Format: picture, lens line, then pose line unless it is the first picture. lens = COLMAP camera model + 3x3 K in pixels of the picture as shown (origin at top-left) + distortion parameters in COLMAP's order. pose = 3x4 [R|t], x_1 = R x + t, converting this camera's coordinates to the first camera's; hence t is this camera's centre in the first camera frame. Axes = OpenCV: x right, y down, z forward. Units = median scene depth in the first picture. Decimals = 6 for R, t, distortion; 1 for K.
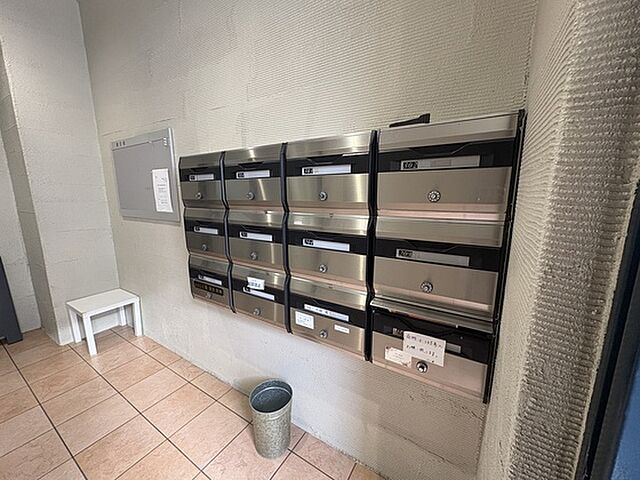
lens RADIAL K [[255.6, 0, 319.7], [0, 255.6, 237.2], [0, 0, 1]] dist [-0.003764, 0.000414]
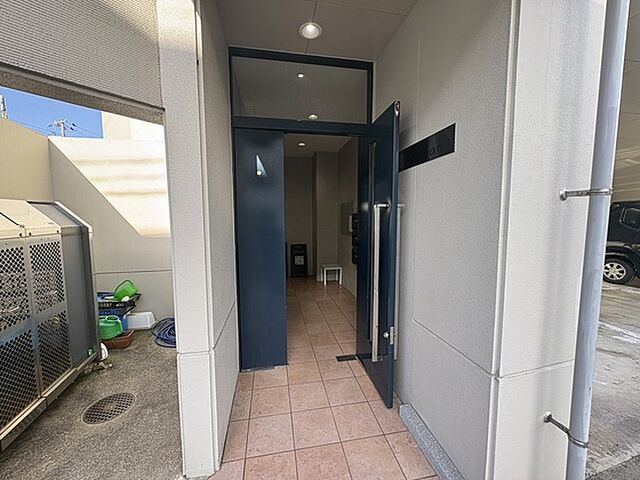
lens RADIAL K [[255.6, 0, 319.7], [0, 255.6, 239.0], [0, 0, 1]] dist [-0.003764, 0.000414]
pose [[0.674669, 0.059970, -0.735680, 0.906543], [-0.126835, 0.991288, -0.035511, 0.092328], [0.727141, 0.117268, 0.676398, -0.805402]]
